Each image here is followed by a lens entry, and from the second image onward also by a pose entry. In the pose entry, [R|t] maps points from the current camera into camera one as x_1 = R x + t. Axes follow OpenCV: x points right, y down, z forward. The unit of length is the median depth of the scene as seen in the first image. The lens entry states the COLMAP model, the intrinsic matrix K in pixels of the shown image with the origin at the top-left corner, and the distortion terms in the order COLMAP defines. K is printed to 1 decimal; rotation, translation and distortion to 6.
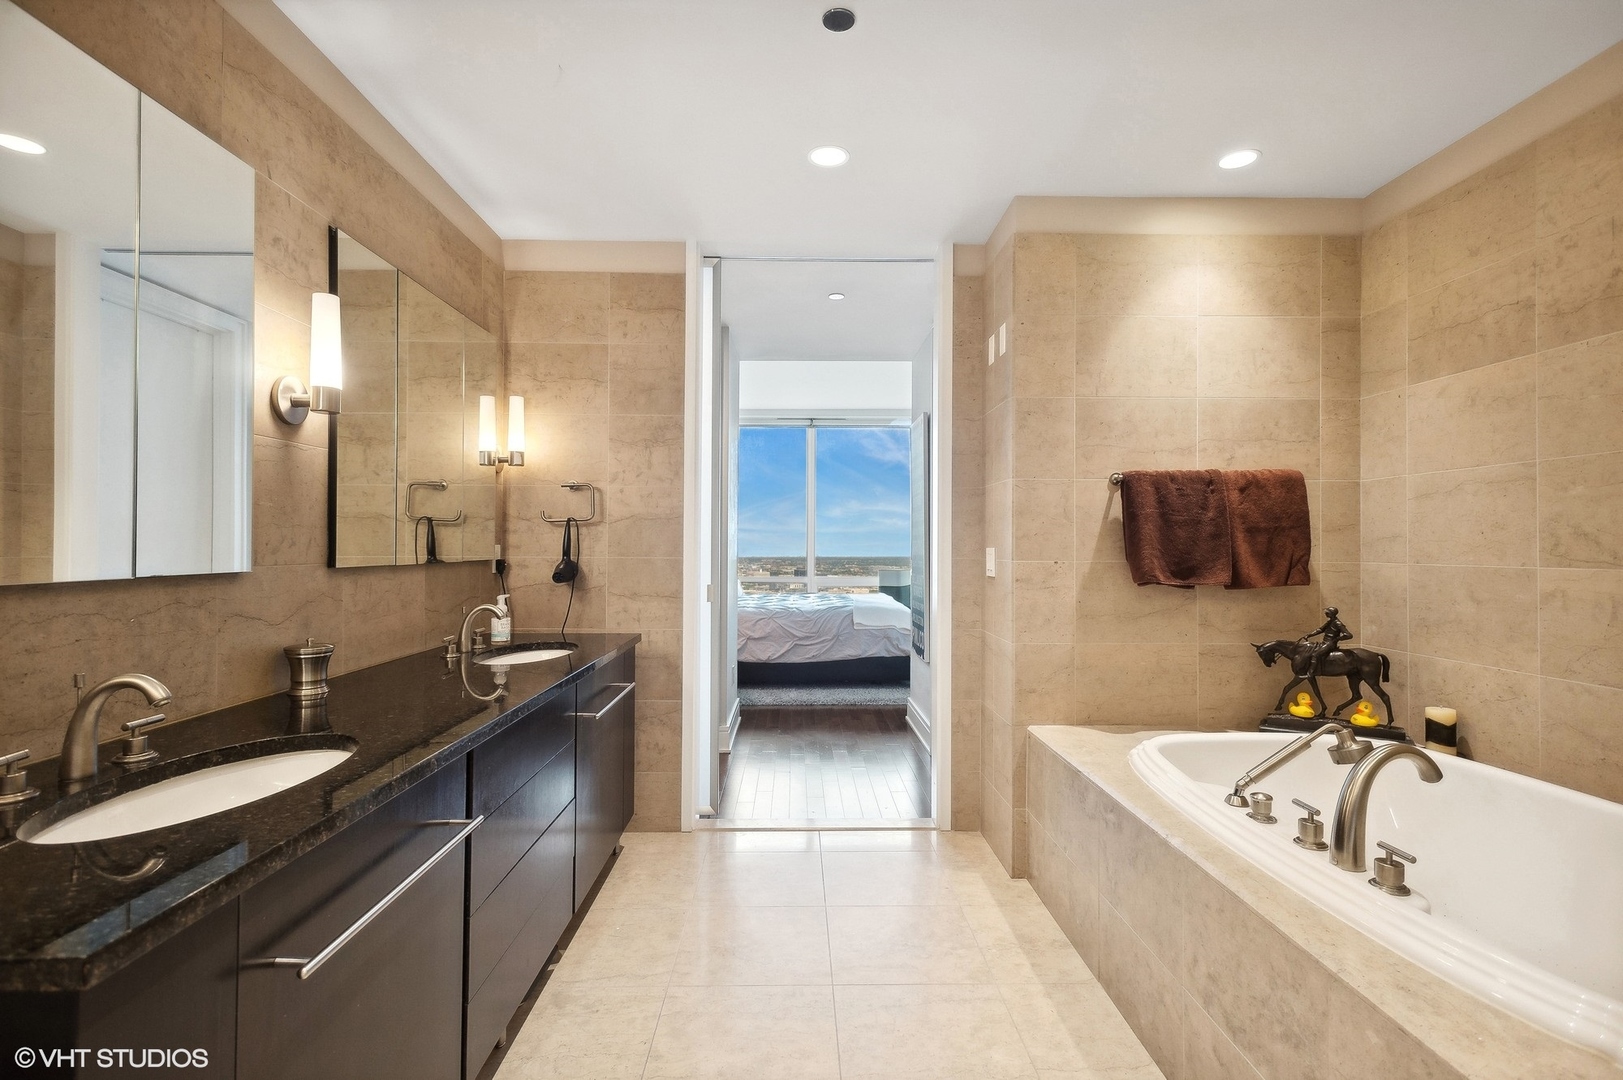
lens RADIAL K [[762.6, 0, 807.9], [0, 762.6, 531.5], [0, 0, 1]] dist [0.014060, -0.000930]
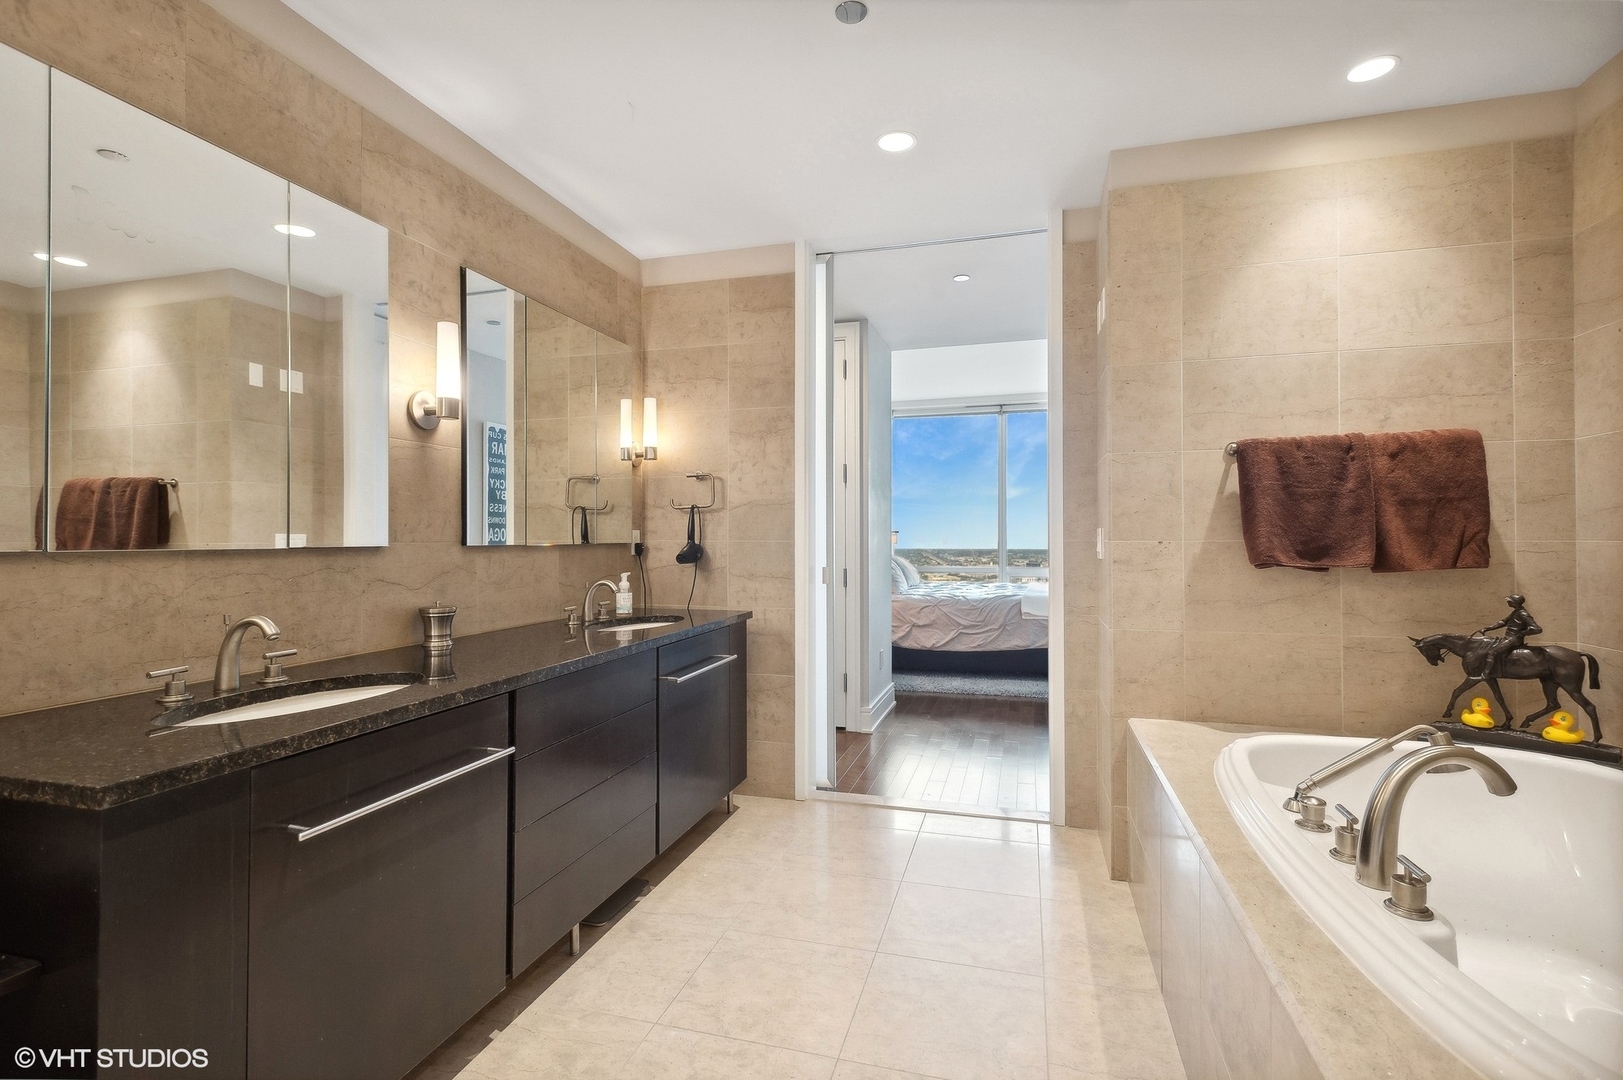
lens RADIAL K [[757.3, 0, 809.2], [0, 757.3, 525.1], [0, 0, 1]] dist [0.008396, -0.001160]
pose [[0.956030, -0.010980, -0.293064, 0.208823], [0.010959, 0.999938, -0.001714, 0.018430], [0.293065, -0.001573, 0.956091, 0.003547]]
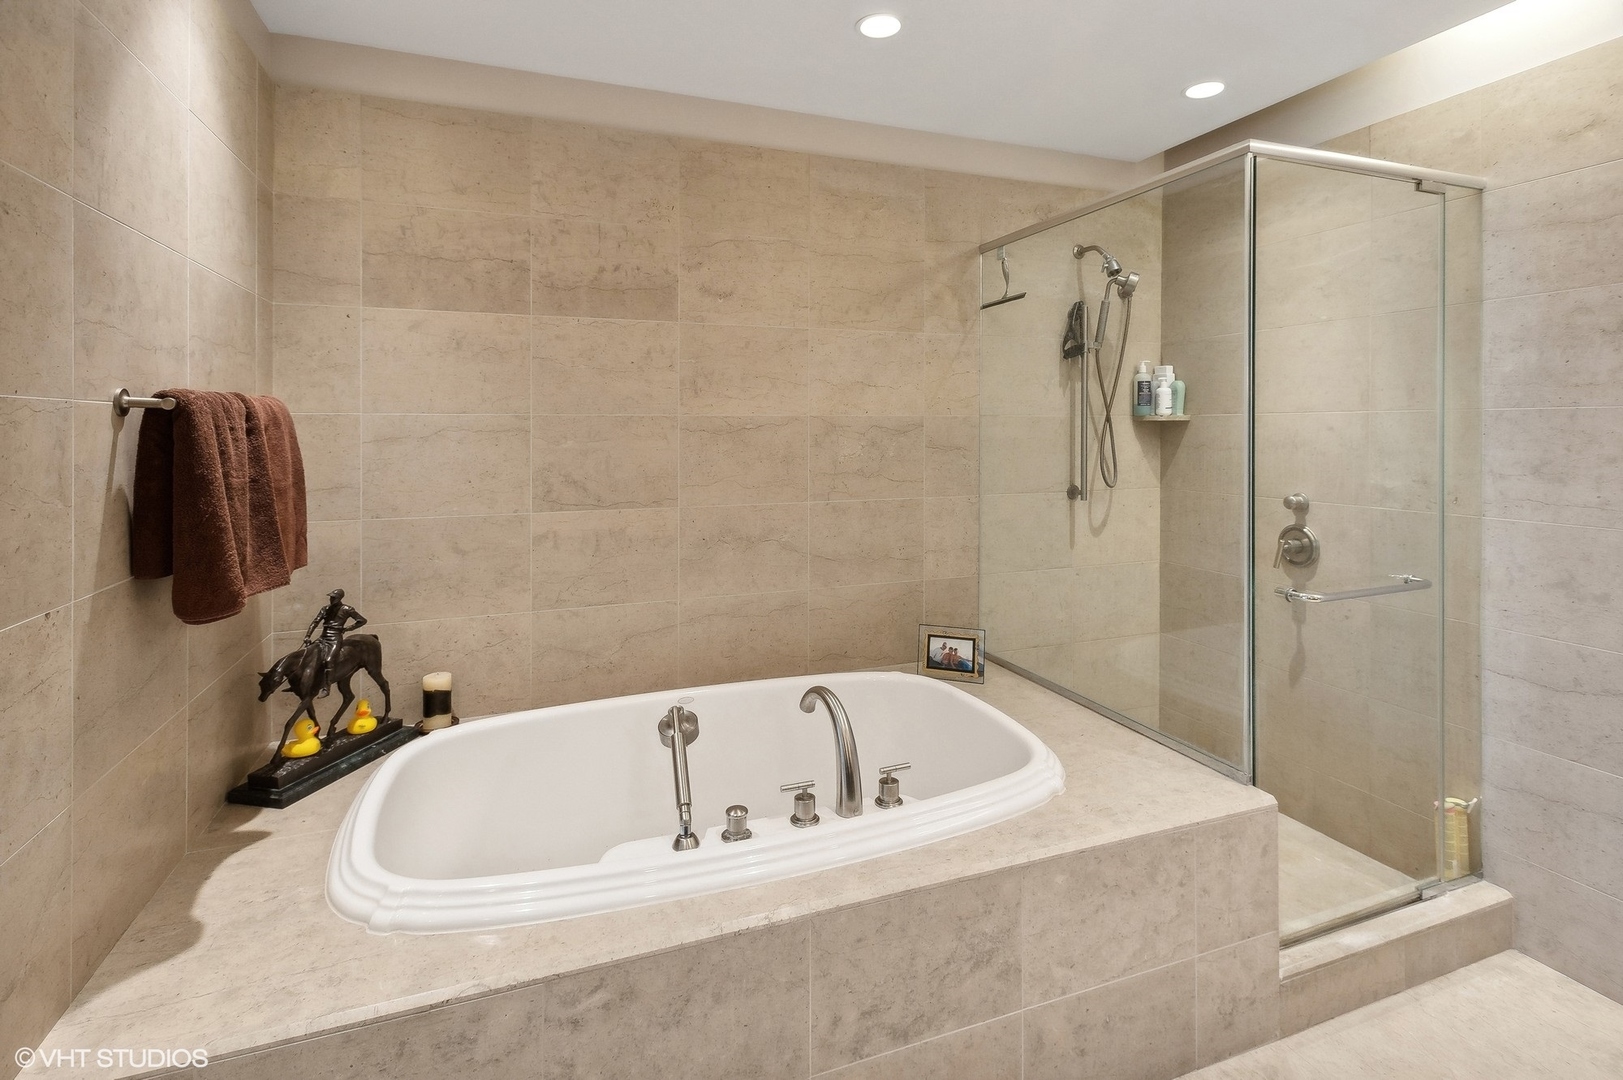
lens RADIAL K [[790.5, 0, 809.2], [0, 790.5, 434.1], [0, 0, 1]] dist [0.003424, -0.000123]
pose [[-0.340597, -0.009891, 0.940157, -0.199446], [-0.015826, 0.999863, 0.004785, -0.064753], [-0.940076, -0.013249, -0.340707, 0.861453]]
